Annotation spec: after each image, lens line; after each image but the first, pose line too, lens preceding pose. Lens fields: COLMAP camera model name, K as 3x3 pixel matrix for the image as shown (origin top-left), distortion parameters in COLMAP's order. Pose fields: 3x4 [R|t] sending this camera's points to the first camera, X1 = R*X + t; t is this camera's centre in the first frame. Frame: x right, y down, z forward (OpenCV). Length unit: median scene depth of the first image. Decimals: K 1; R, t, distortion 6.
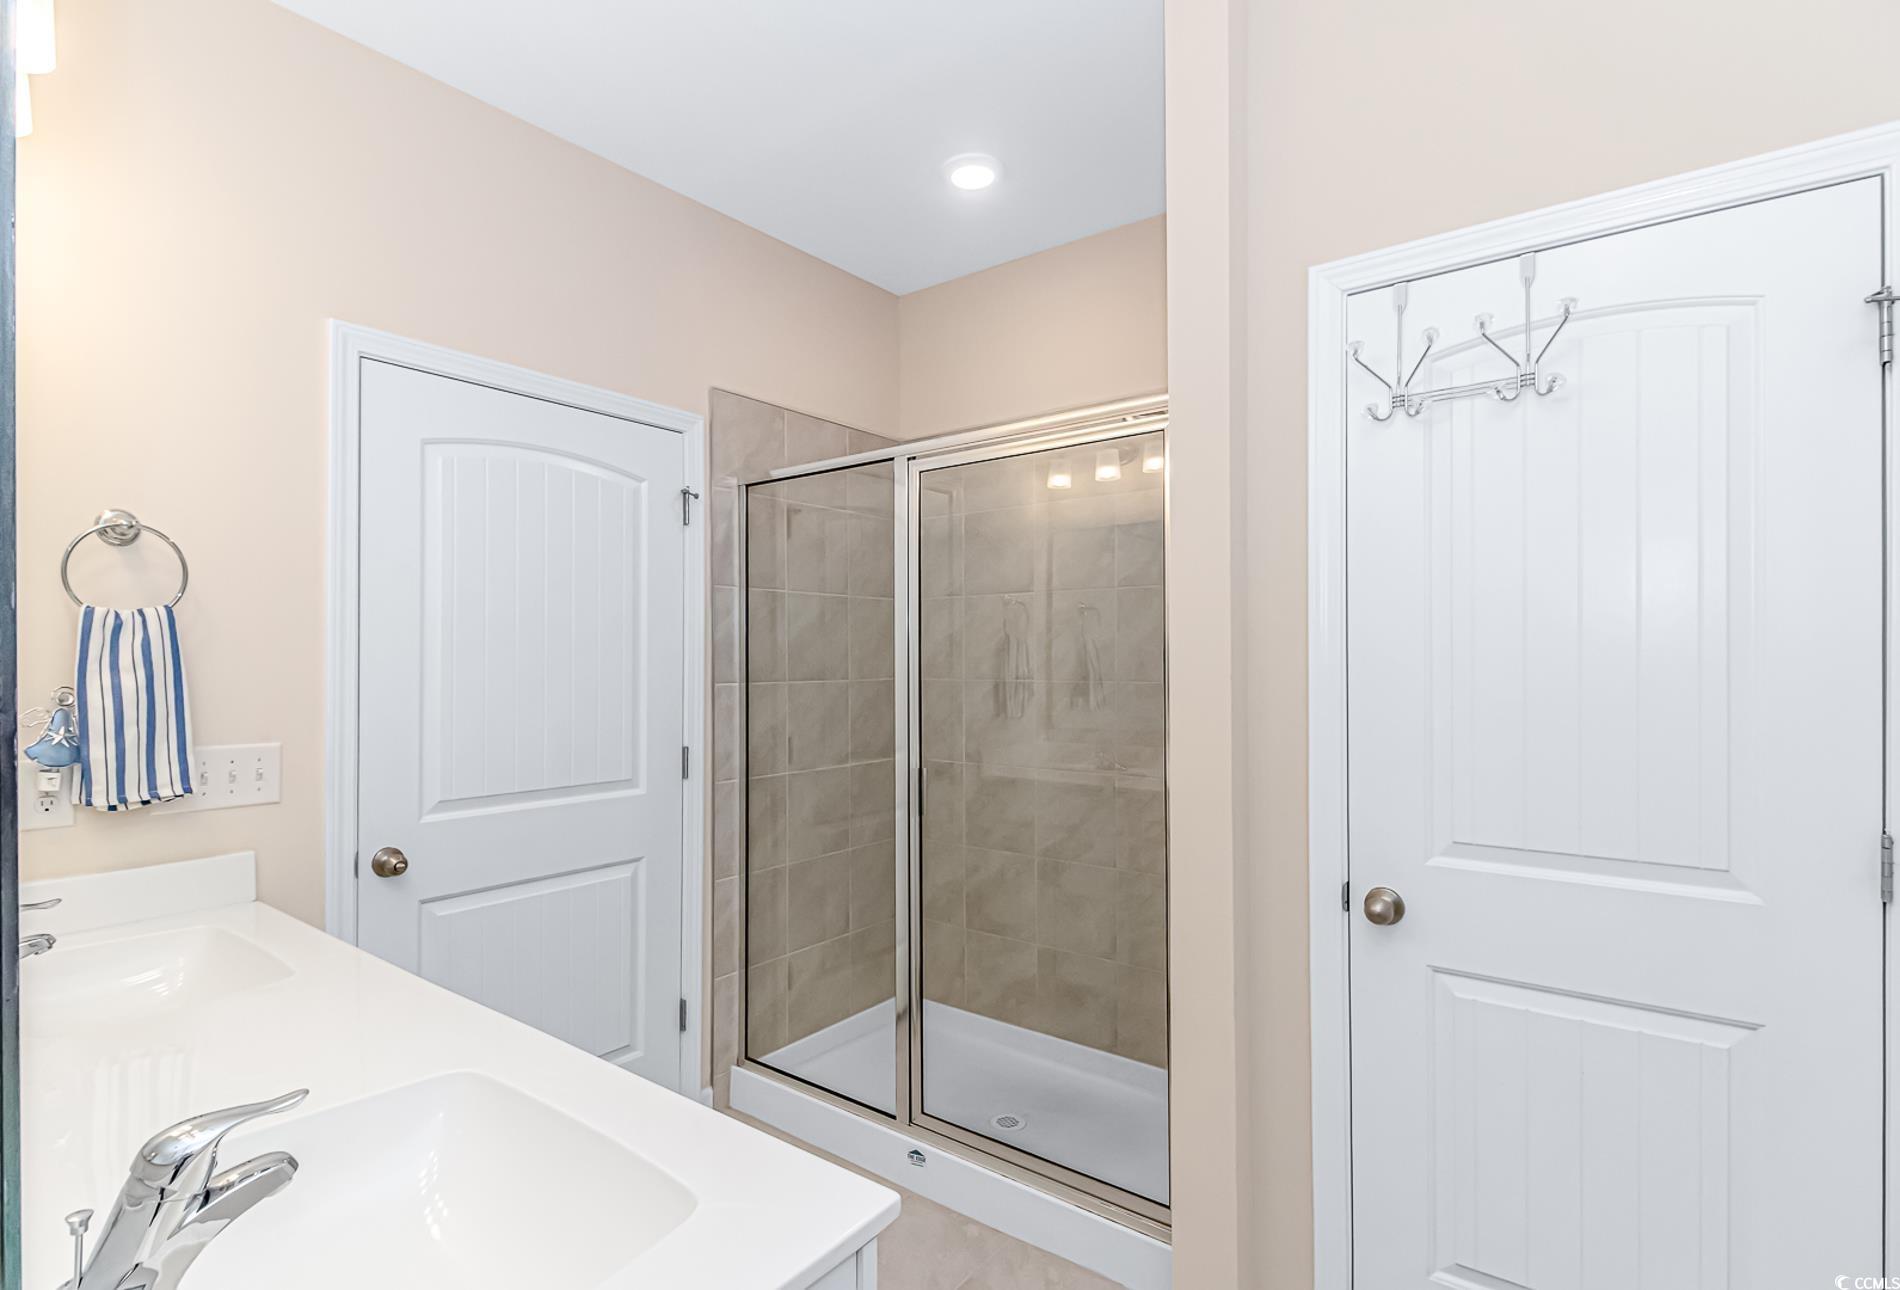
lens RADIAL K [[895.8, 0, 982.7], [0, 895.8, 653.0], [0, 0, 1]] dist [-0.000065, -0.011983]
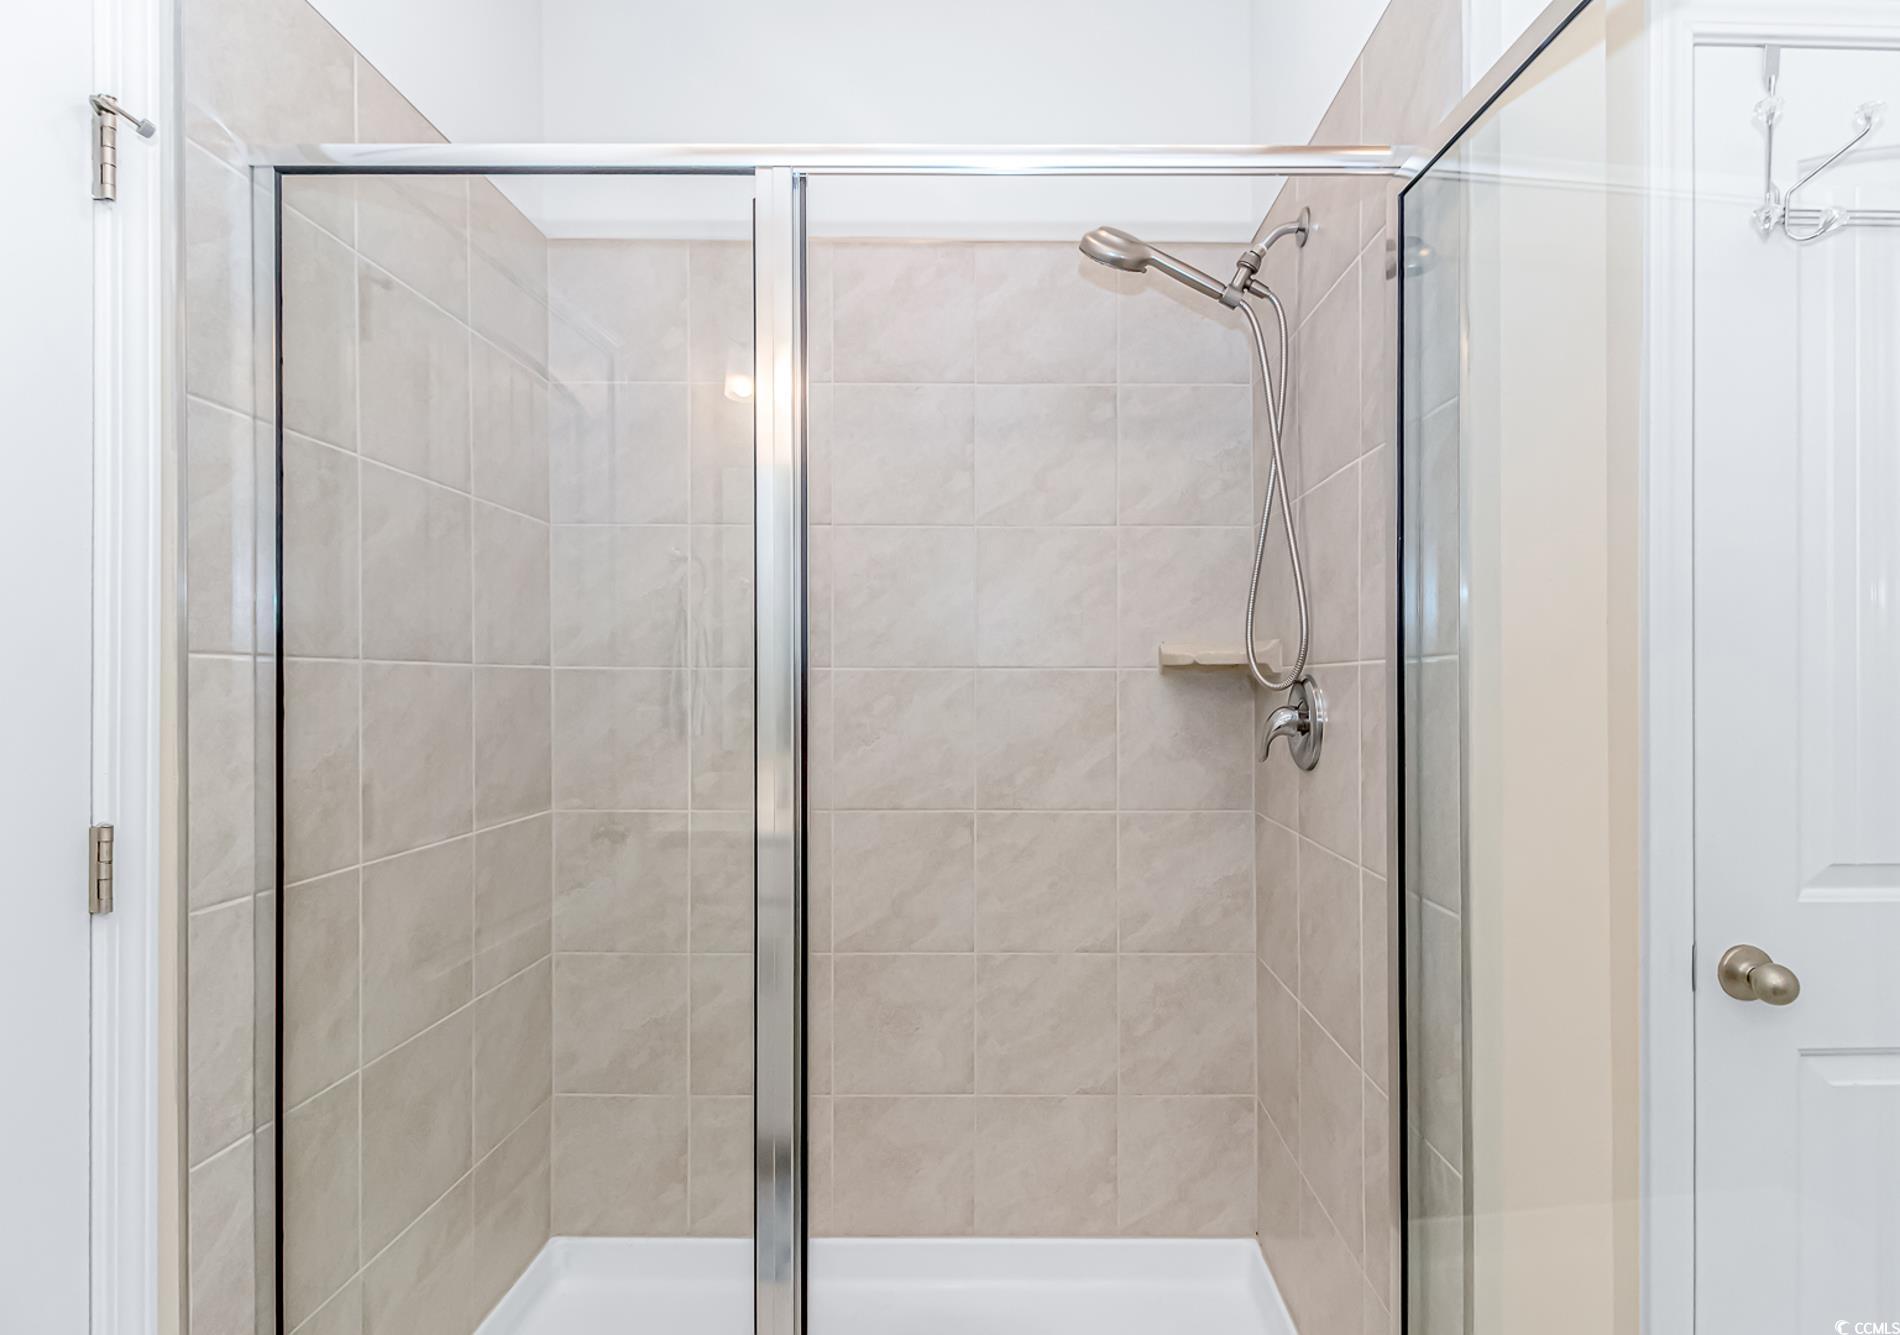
lens RADIAL K [[899.4, 0, 952.5], [0, 899.4, 684.1], [0, 0, 1]] dist [0.000376, -0.000488]
pose [[0.806927, 0.005291, 0.590628, -0.251760], [-0.008439, 0.999961, 0.002571, 0.041578], [-0.590592, -0.007059, 0.806940, 0.479215]]
